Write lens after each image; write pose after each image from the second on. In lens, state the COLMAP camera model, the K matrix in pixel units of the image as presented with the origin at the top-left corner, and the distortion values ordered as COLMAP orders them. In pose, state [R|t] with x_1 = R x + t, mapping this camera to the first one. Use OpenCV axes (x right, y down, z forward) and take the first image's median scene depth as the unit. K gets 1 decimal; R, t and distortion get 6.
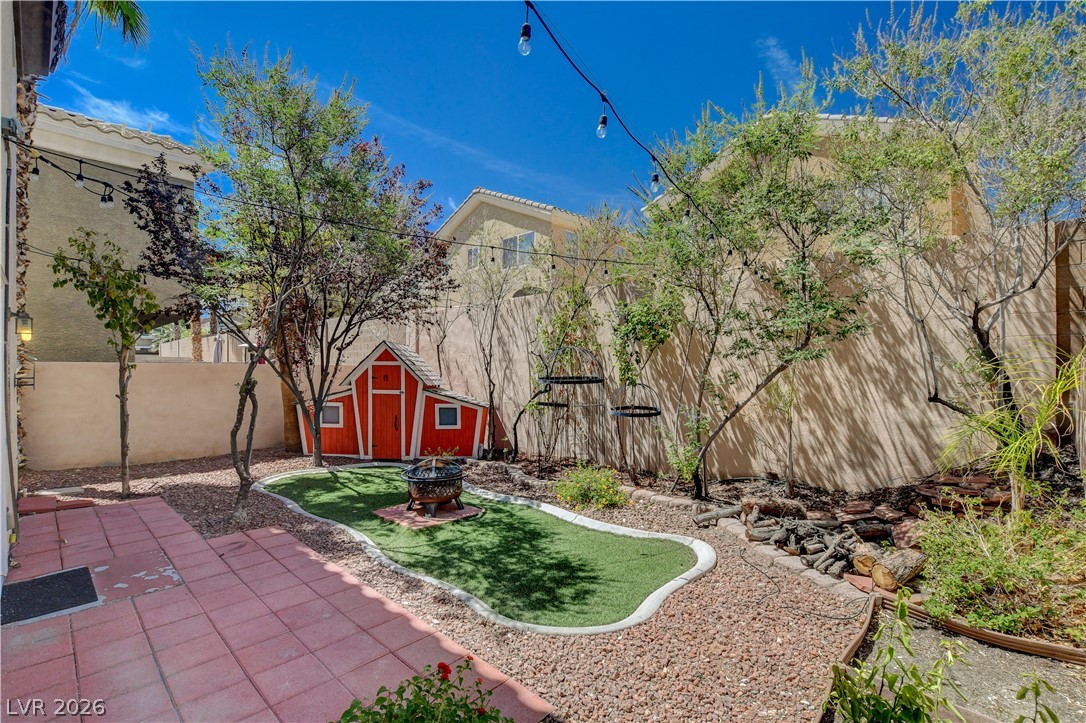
lens RADIAL K [[490.1, 0, 542.6], [0, 490.1, 366.5], [0, 0, 1]] dist [-0.021568, 0.001358]
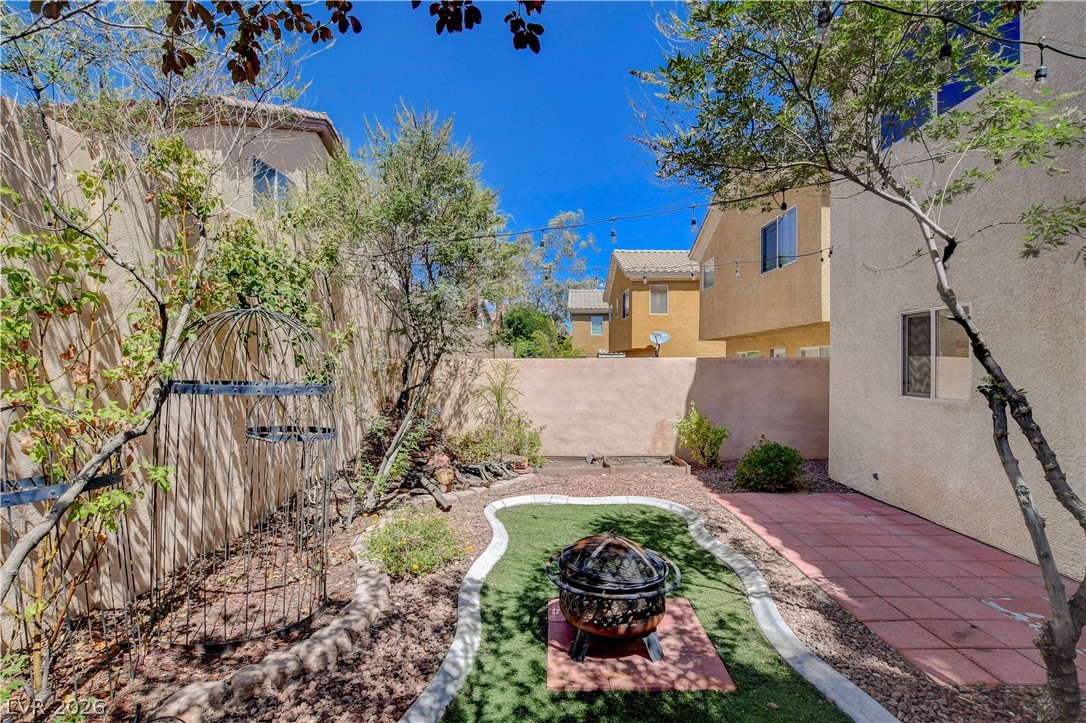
lens RADIAL K [[500.5, 0, 543.0], [0, 500.5, 361.5], [0, 0, 1]] dist [-0.014114, -0.000110]
pose [[-0.671681, 0.001873, 0.740838, -0.592564], [-0.006129, 0.999949, -0.008085, 0.009947], [-0.740815, -0.009971, -0.671635, 1.512012]]
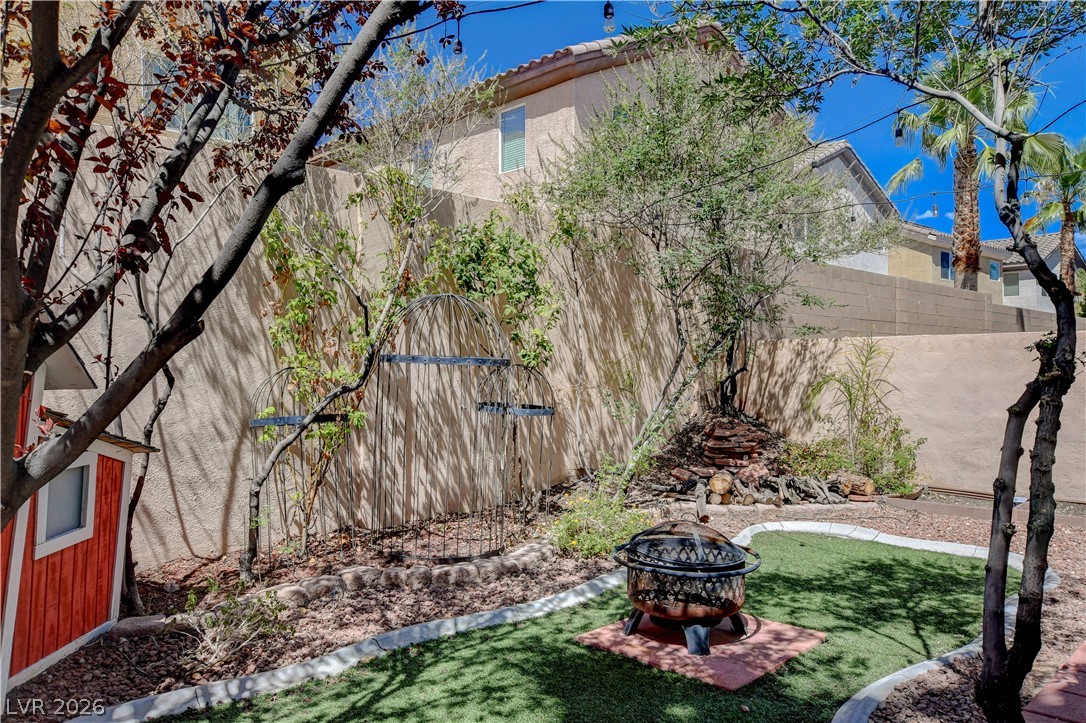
lens RADIAL K [[789.7, 0, 540.6], [0, 789.7, 365.7], [0, 0, 1]] dist [0.009783, 0.003156]
pose [[0.021437, -0.007885, 0.999739, -1.039963], [-0.000691, 0.999969, 0.007901, 0.037766], [-0.999770, -0.000860, 0.021431, 1.205895]]
